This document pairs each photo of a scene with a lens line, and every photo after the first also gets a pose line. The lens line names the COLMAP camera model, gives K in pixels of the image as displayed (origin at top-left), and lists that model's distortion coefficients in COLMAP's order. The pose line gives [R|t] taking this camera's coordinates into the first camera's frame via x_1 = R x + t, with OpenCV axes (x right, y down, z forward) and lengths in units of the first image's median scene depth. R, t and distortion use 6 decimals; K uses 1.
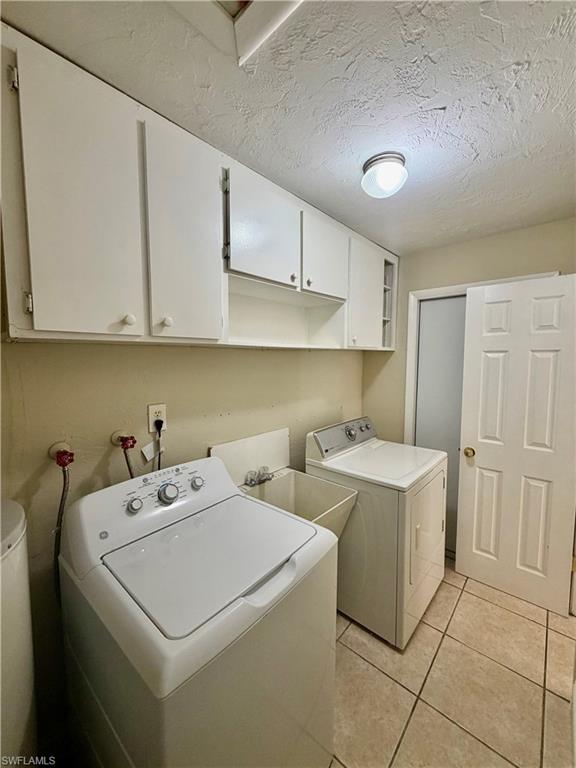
lens RADIAL K [[307.5, 0, 287.7], [0, 307.5, 381.2], [0, 0, 1]] dist [-0.006691, 0.000911]
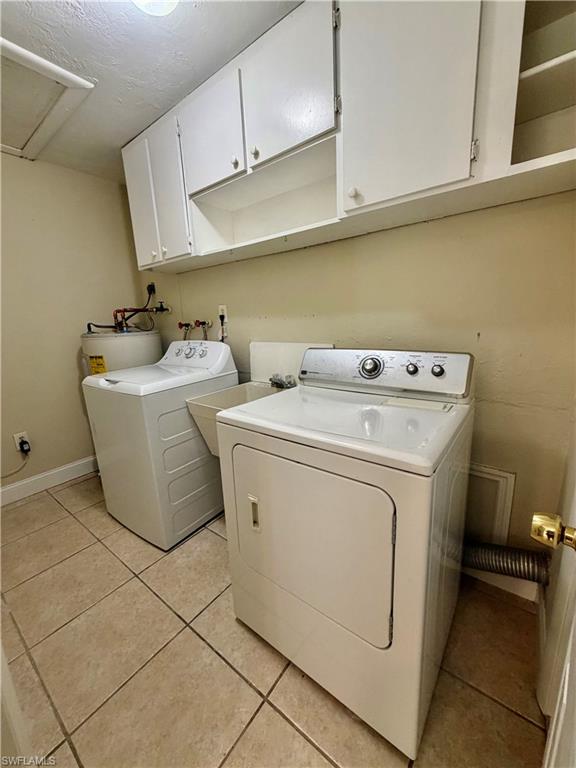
lens RADIAL K [[307.5, 0, 287.5], [0, 307.5, 384.5], [0, 0, 1]] dist [-0.006691, 0.000911]
pose [[0.063983, 0.210986, -0.975393, 1.183379], [-0.038138, 0.977198, 0.208875, 0.131583], [0.997222, 0.023835, 0.070571, 1.212291]]
